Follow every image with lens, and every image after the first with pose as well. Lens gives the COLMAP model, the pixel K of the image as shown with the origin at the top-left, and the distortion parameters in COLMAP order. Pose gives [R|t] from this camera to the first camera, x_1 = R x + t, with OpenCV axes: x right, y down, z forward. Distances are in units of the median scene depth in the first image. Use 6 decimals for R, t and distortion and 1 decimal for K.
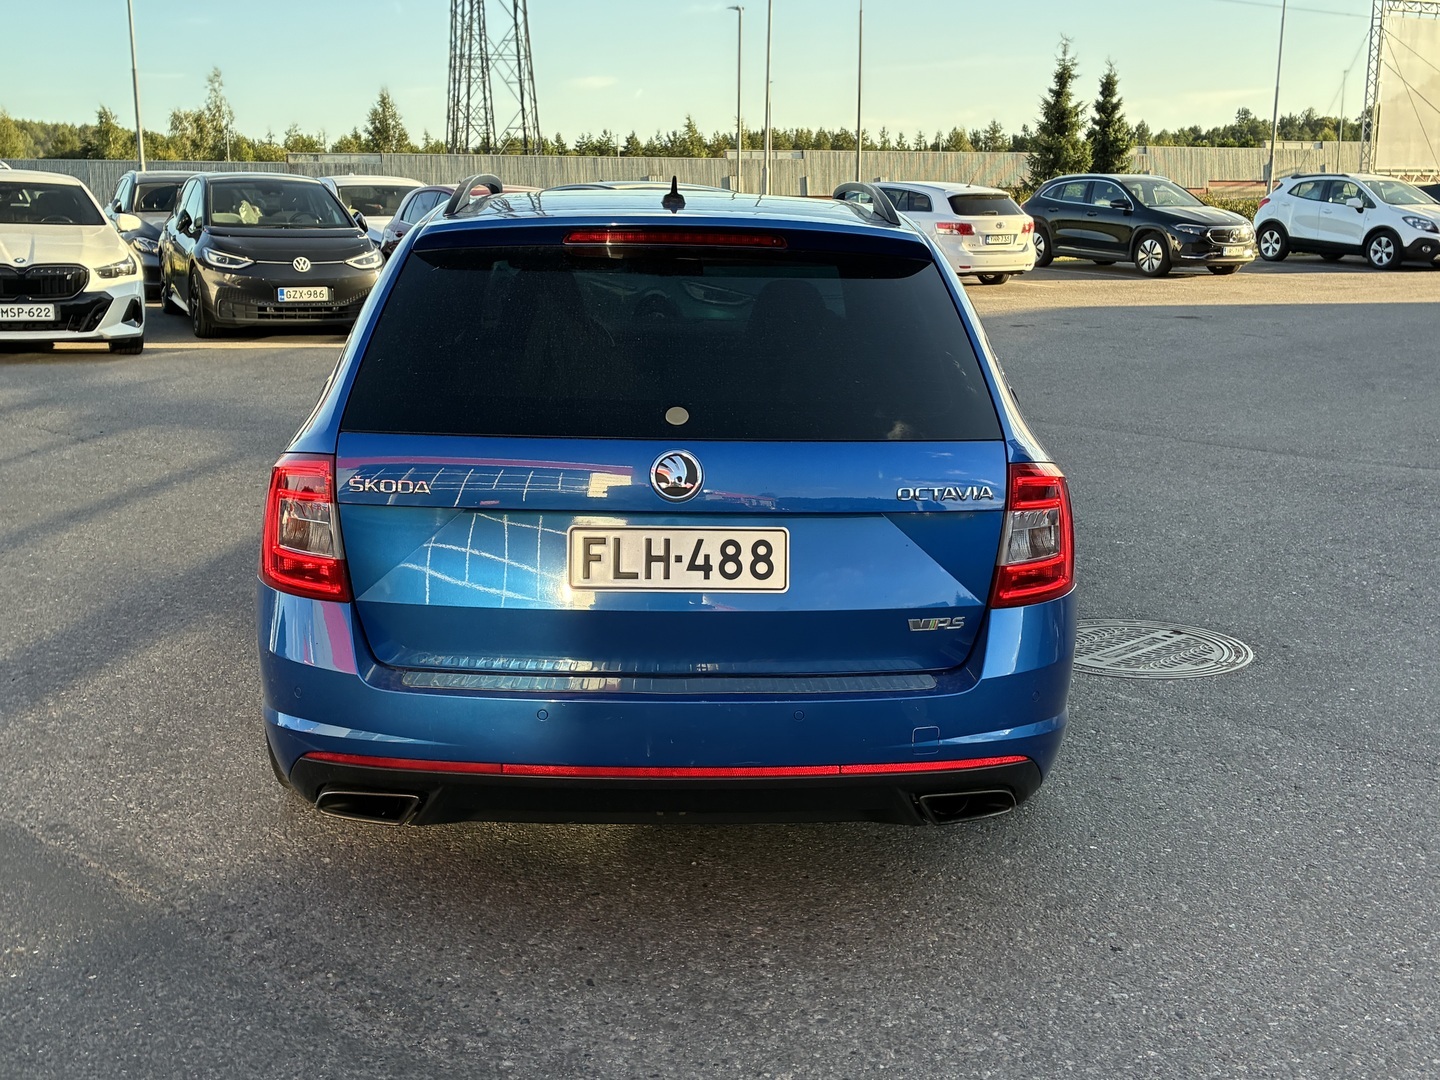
lens RADIAL K [[1651.1, 0, 727.4], [0, 1651.1, 540.5], [0, 0, 1]] dist [0.024002, 0.017351]
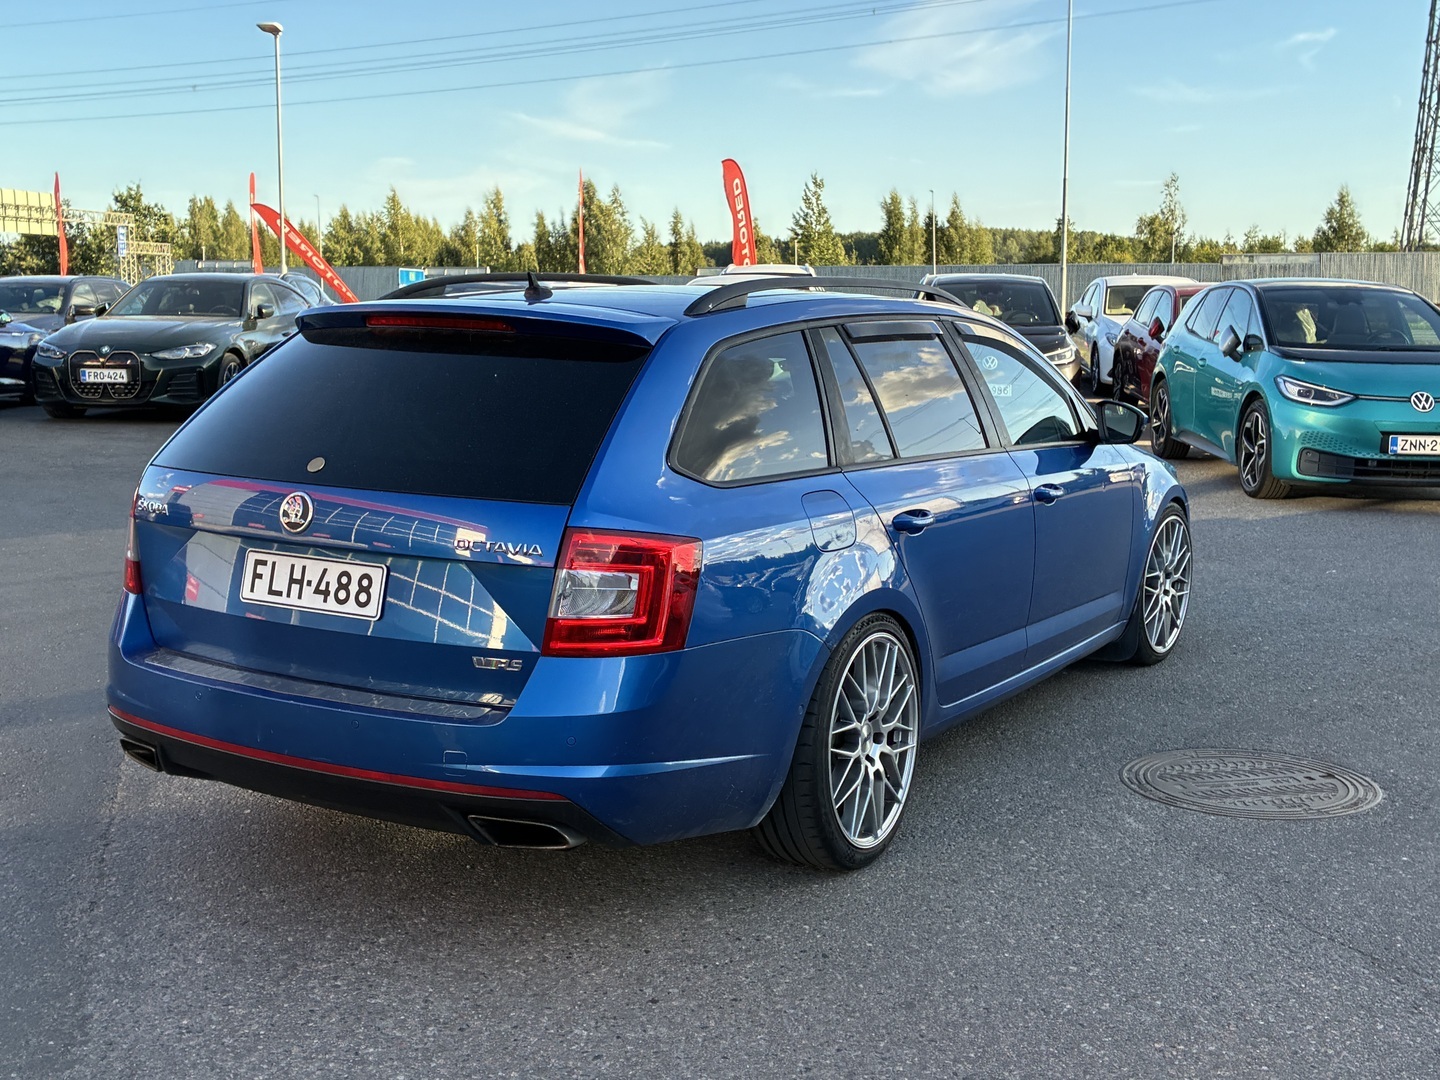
lens RADIAL K [[1651.1, 0, 727.4], [0, 1651.1, 540.5], [0, 0, 1]] dist [0.024002, 0.017351]
pose [[0.858962, 0.077034, -0.506211, 0.660680], [-0.106685, 0.993847, -0.029786, -0.012907], [0.500801, 0.079590, 0.861895, 0.085845]]
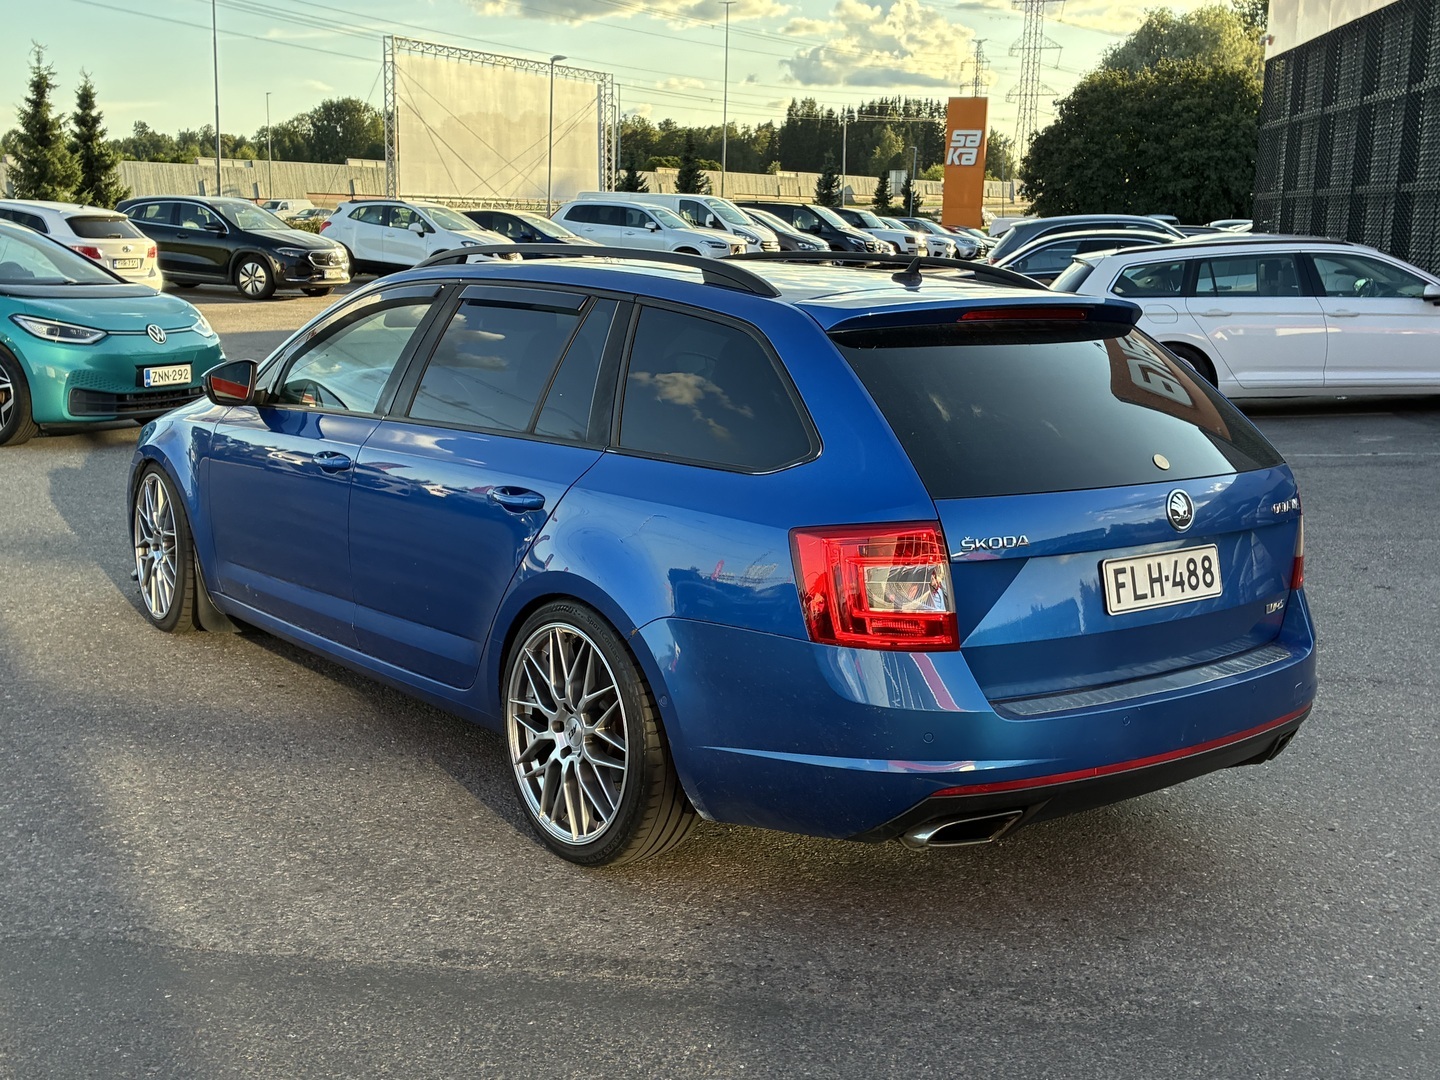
lens RADIAL K [[1651.1, 0, 727.4], [0, 1651.1, 540.5], [0, 0, 1]] dist [0.024002, 0.017351]
pose [[0.814206, -0.101889, 0.571565, -0.784997], [0.106835, 0.993962, 0.024998, -0.065089], [-0.570661, 0.040710, 0.820176, 0.135573]]
